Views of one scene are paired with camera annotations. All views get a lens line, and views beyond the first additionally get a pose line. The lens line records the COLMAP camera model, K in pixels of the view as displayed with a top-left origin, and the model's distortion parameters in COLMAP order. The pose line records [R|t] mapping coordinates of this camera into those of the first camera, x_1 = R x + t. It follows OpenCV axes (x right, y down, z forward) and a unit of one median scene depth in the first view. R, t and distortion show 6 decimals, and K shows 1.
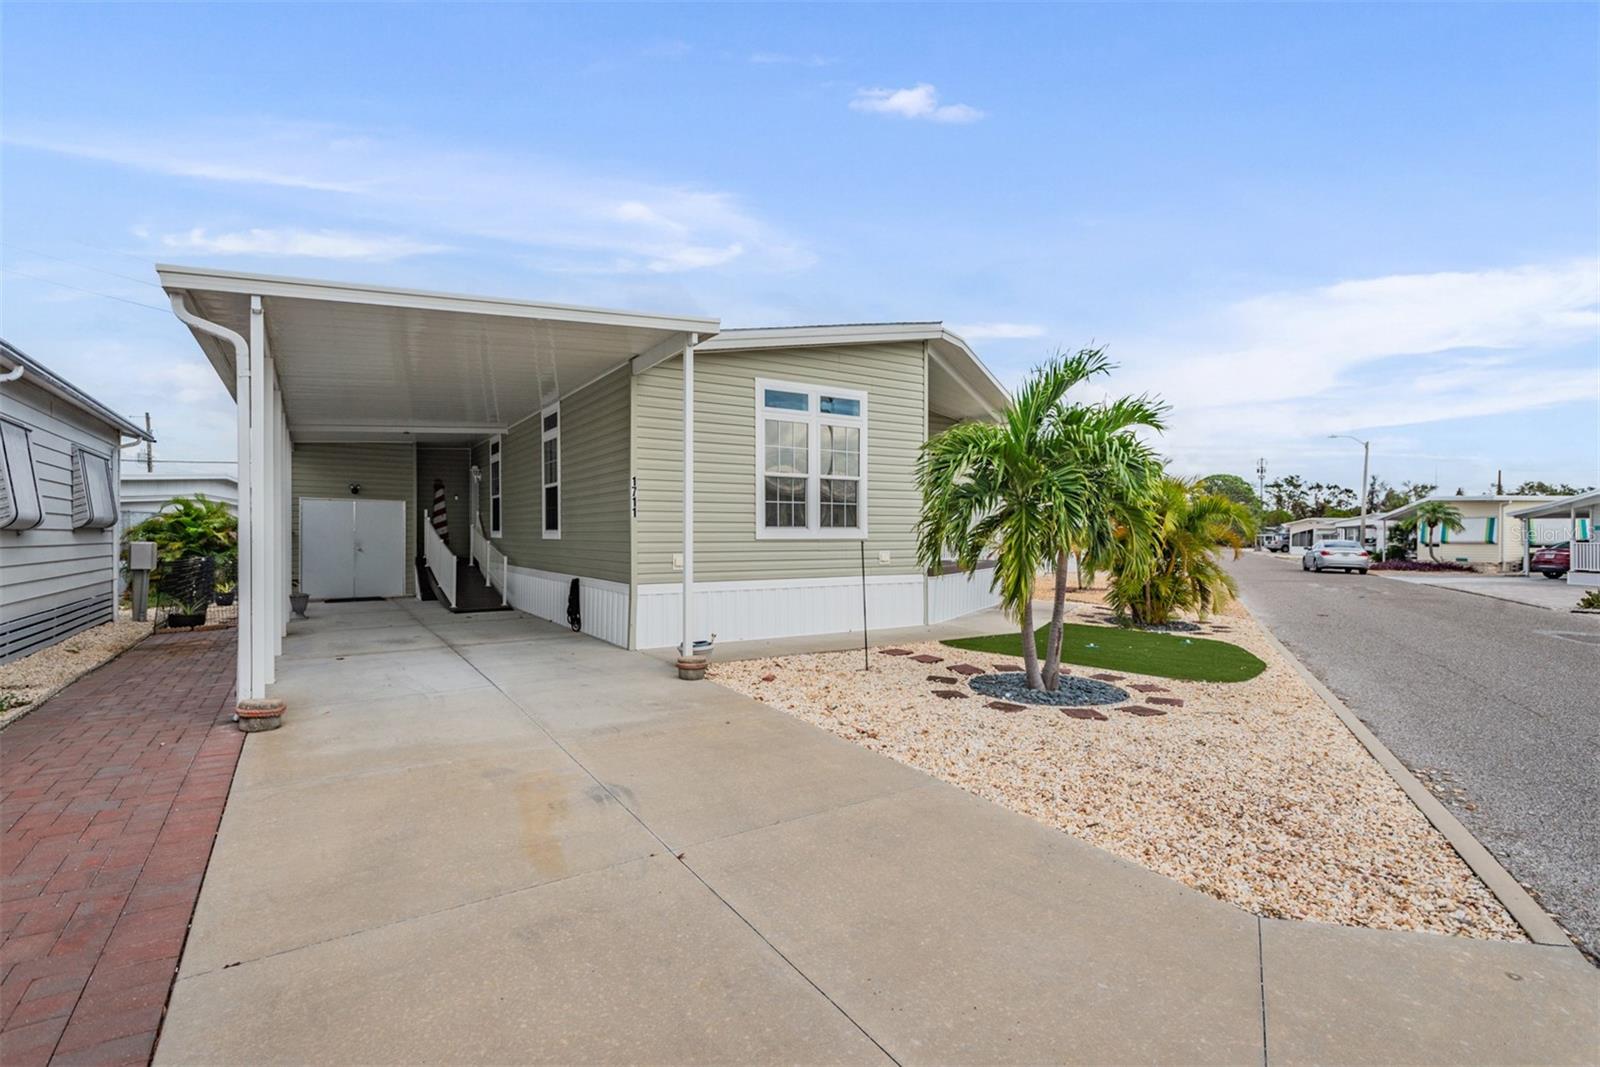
lens RADIAL K [[745.2, 0, 804.9], [0, 745.2, 545.9], [0, 0, 1]] dist [0.011821, -0.000803]
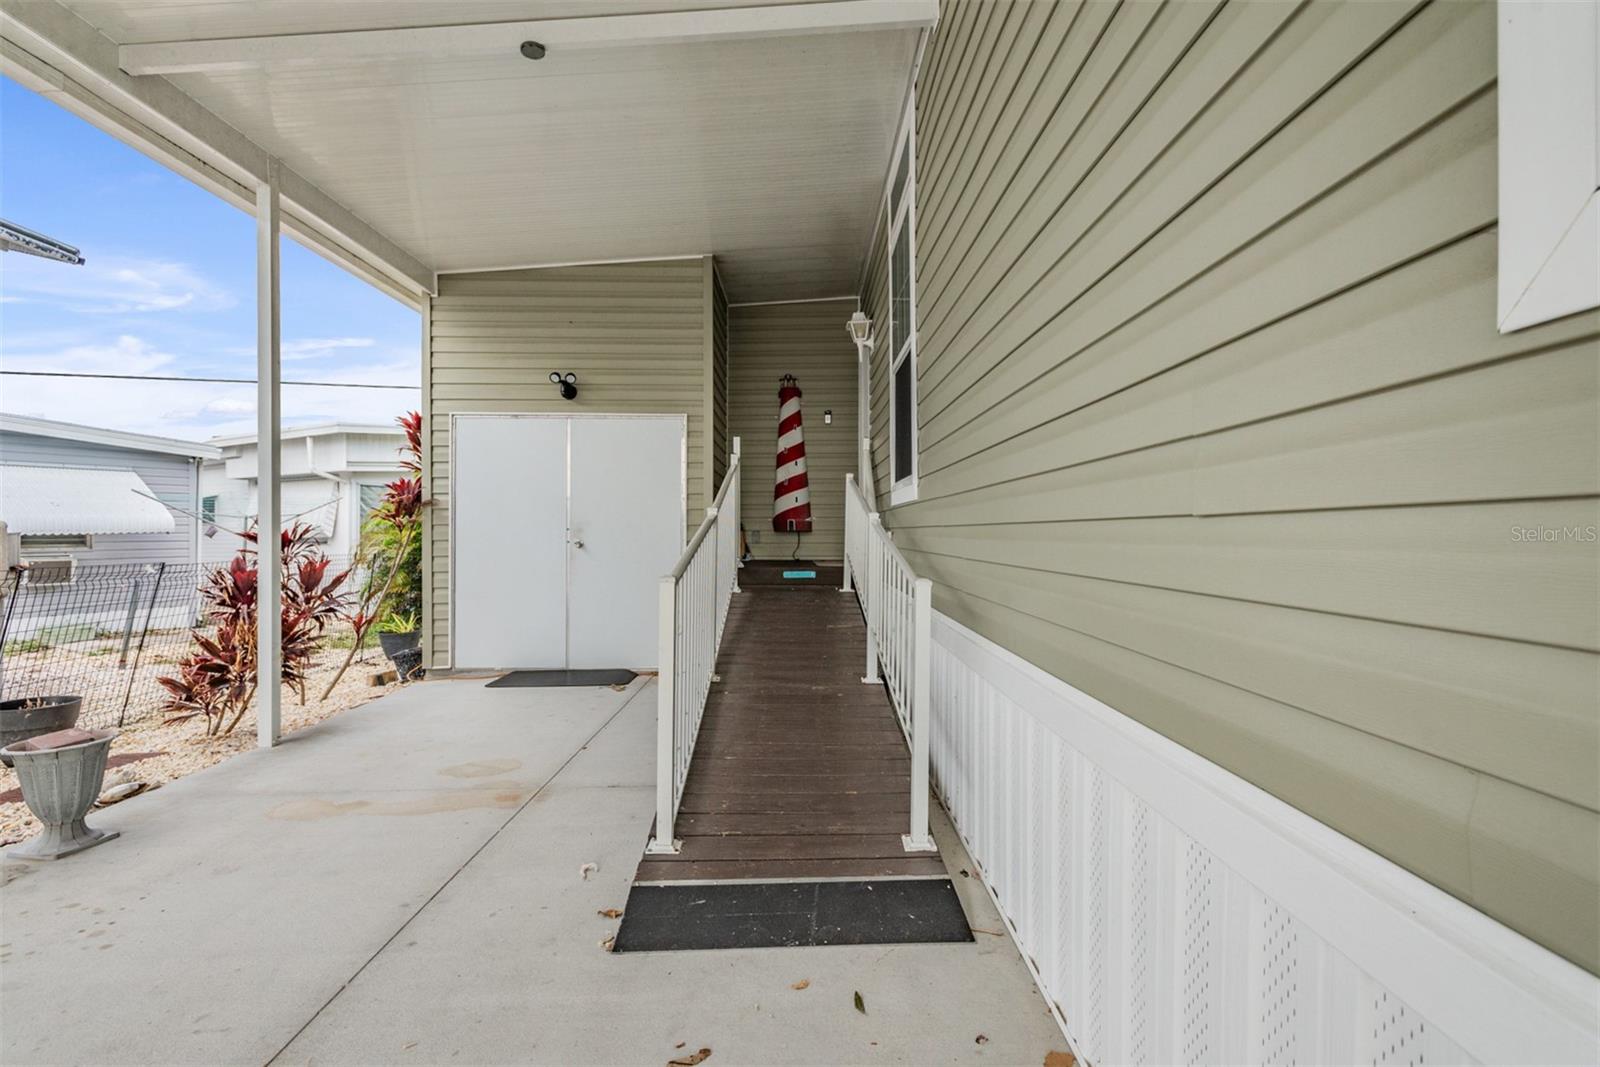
lens RADIAL K [[745.2, 0, 804.9], [0, 745.2, 545.9], [0, 0, 1]] dist [0.011821, -0.000803]
pose [[0.837312, 0.001681, -0.546723, -0.242739], [-0.000059, 0.999996, 0.002984, 0.003422], [0.546726, -0.002466, 0.837308, 0.621207]]
